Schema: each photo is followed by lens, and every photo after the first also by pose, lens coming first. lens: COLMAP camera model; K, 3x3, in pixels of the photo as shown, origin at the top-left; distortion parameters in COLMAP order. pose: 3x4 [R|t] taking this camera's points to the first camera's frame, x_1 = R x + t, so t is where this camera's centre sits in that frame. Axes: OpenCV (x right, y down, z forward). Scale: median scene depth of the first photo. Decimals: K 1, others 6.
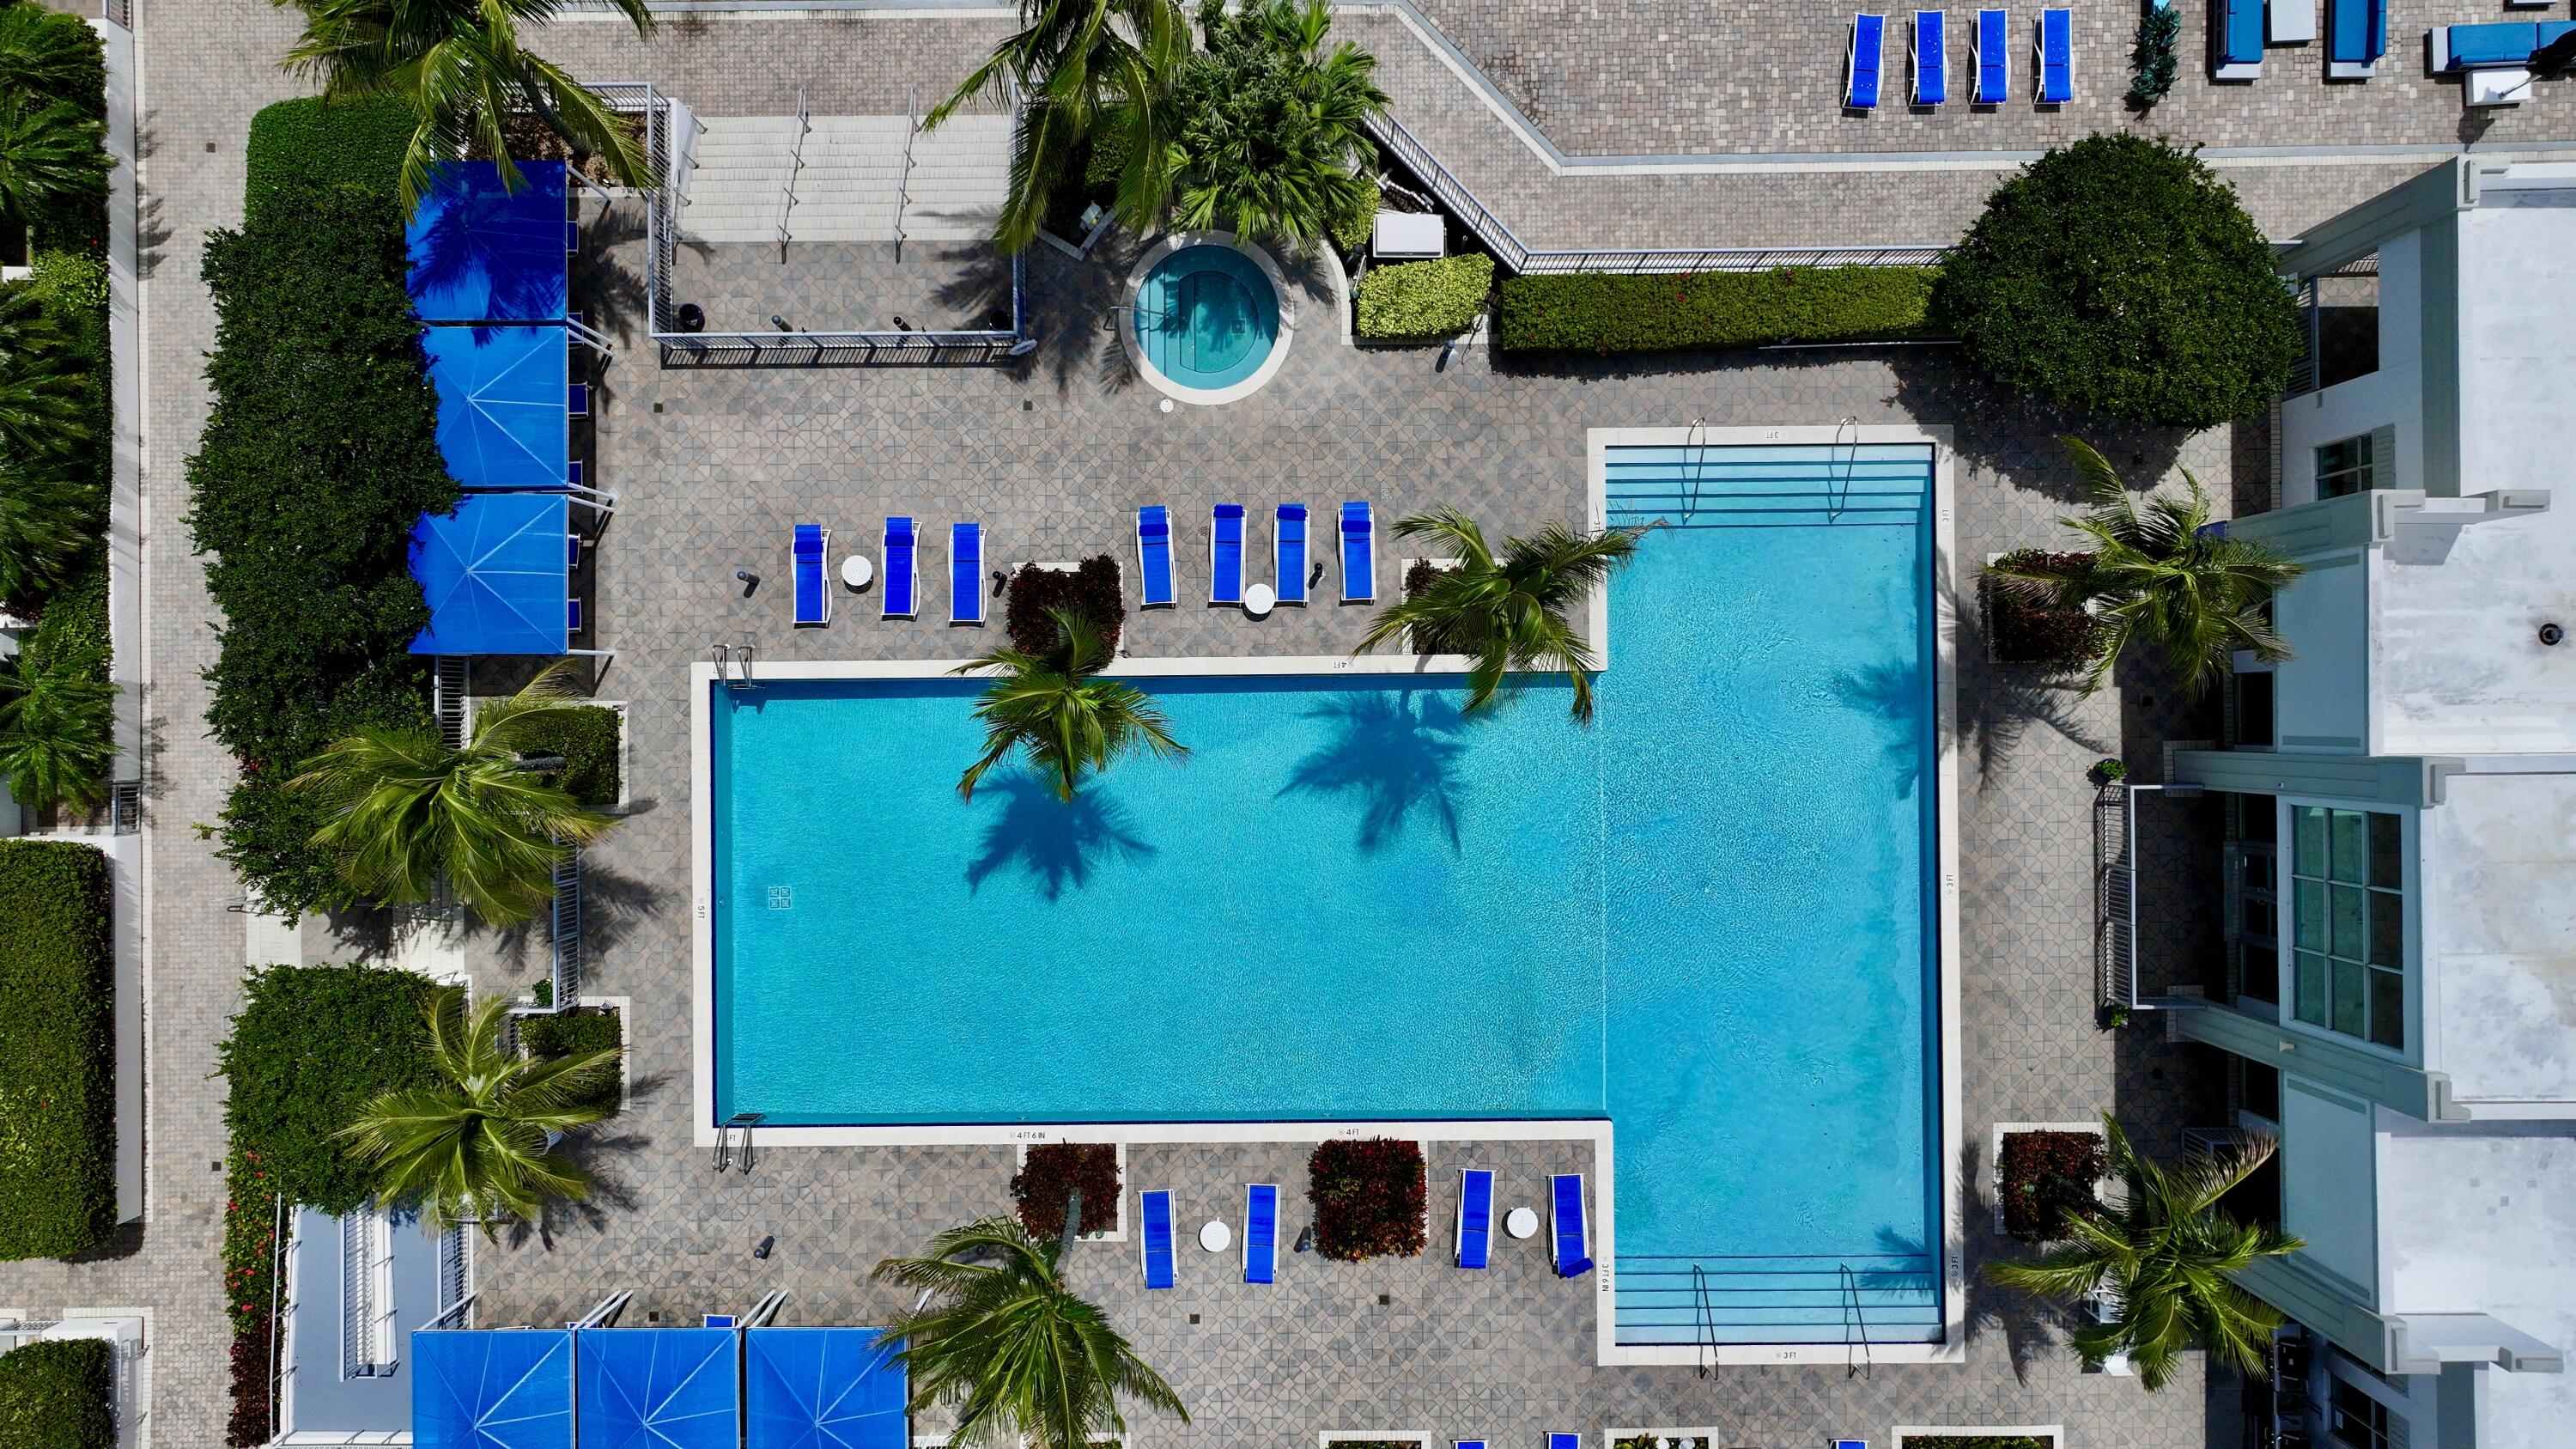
lens RADIAL K [[1806.0, 0, 1300.5], [0, 1806.0, 718.7], [0, 0, 1]] dist [0.012045, -0.000998]
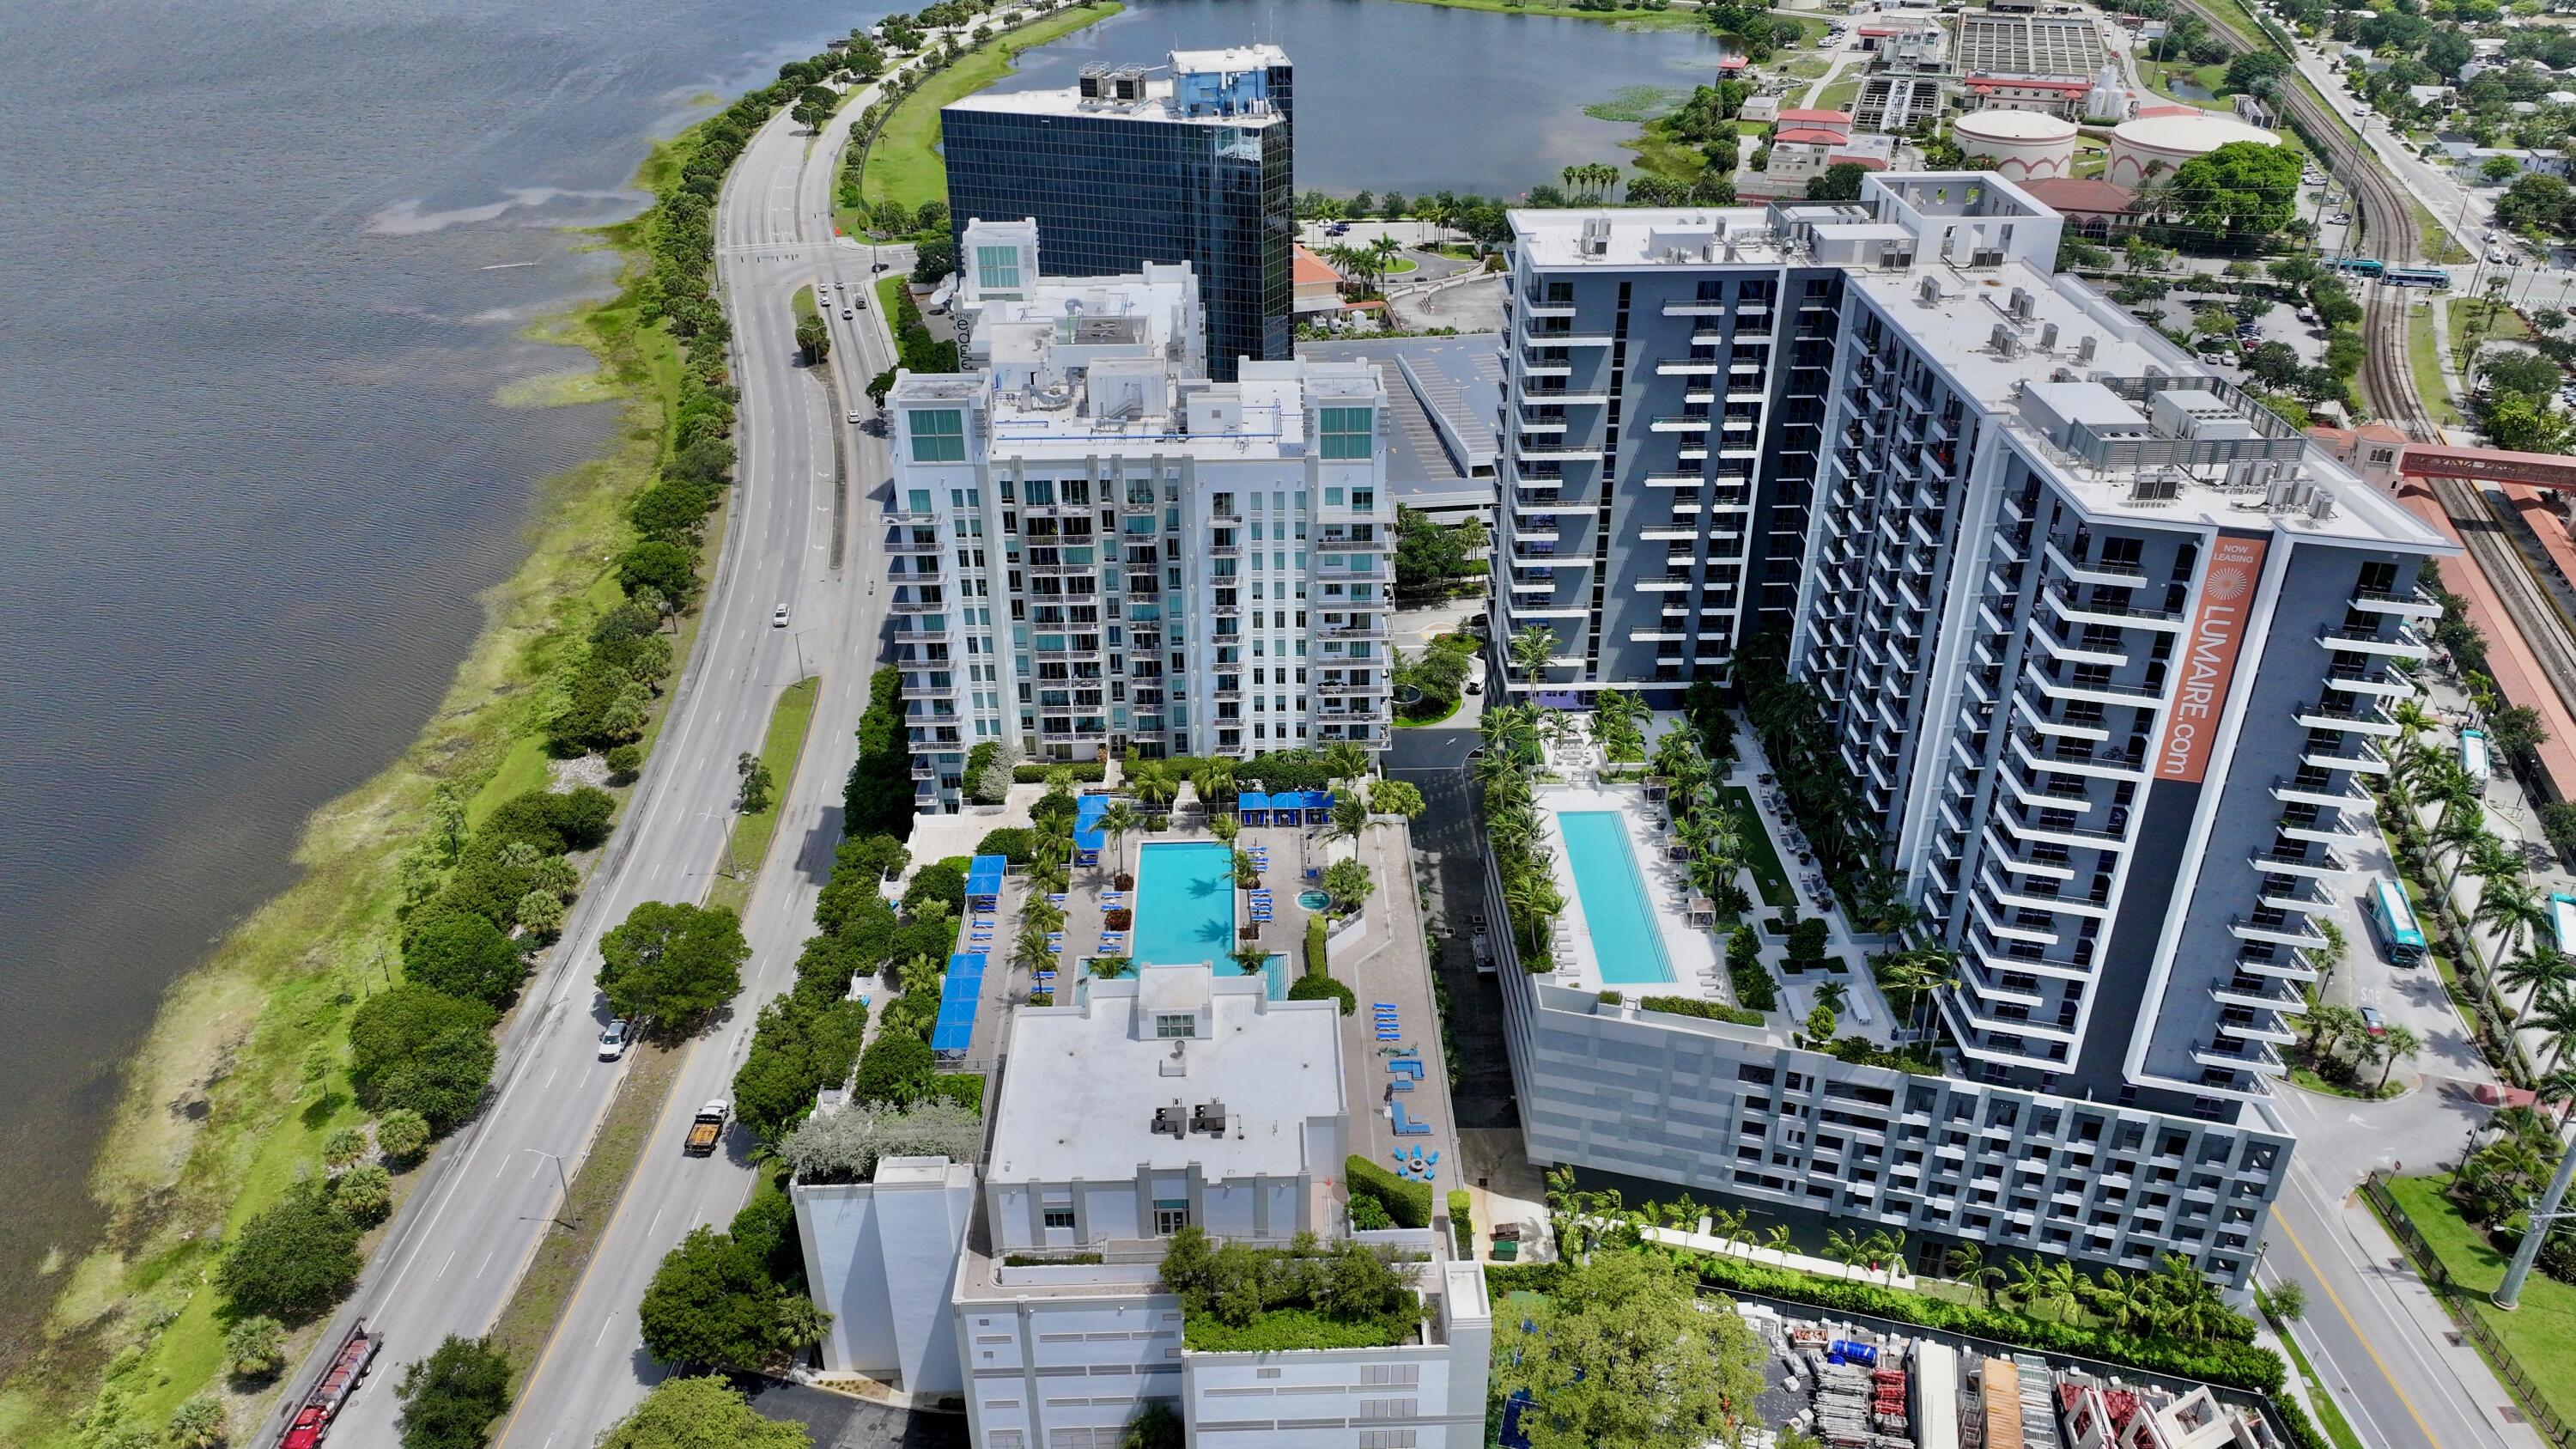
lens RADIAL K [[1806.0, 0, 1300.5], [0, 1806.0, 718.7], [0, 0, 1]] dist [0.012045, -0.000998]
pose [[0.023748, 0.490118, -0.871333, 3.671173], [-0.999716, 0.013481, -0.019665, -0.105414], [0.002108, 0.871552, 0.490299, -1.621694]]
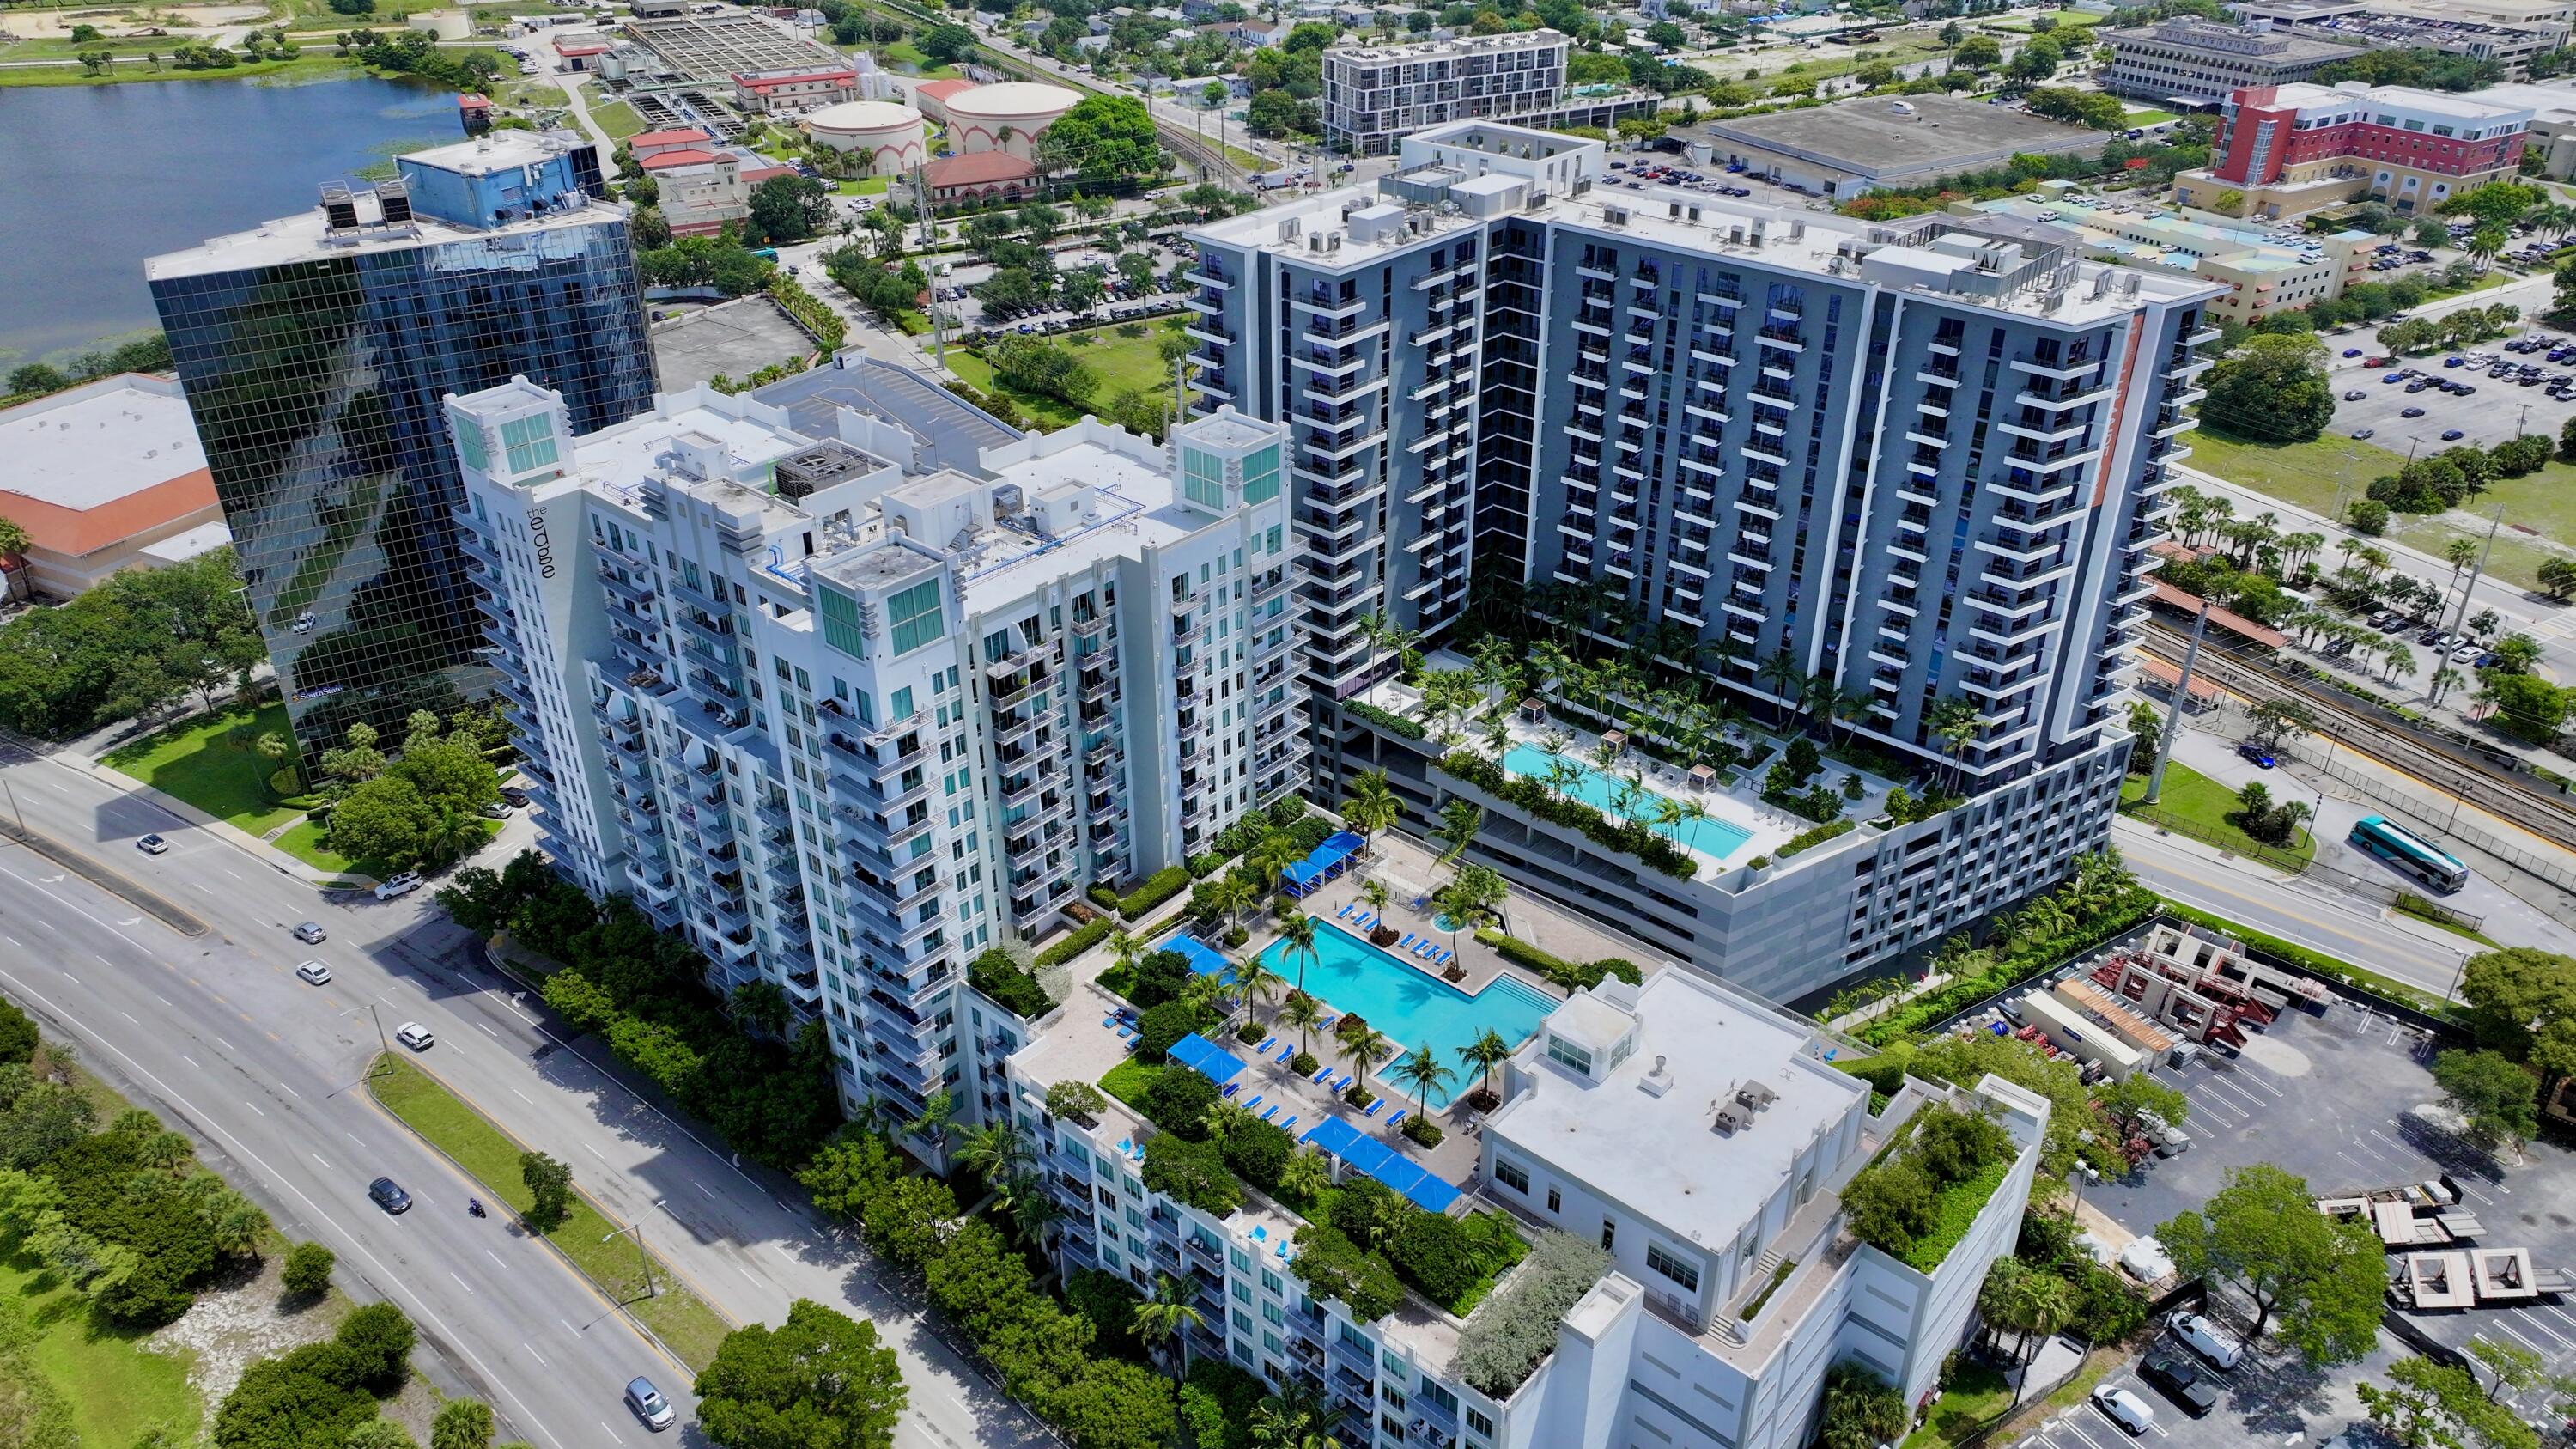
lens RADIAL K [[1806.0, 0, 1300.5], [0, 1806.0, 718.7], [0, 0, 1]] dist [0.012045, -0.000998]
pose [[0.745203, 0.323494, -0.583116, 2.129673], [-0.666795, 0.371345, -0.646132, 2.740544], [0.007517, 0.870318, 0.492432, -1.662695]]
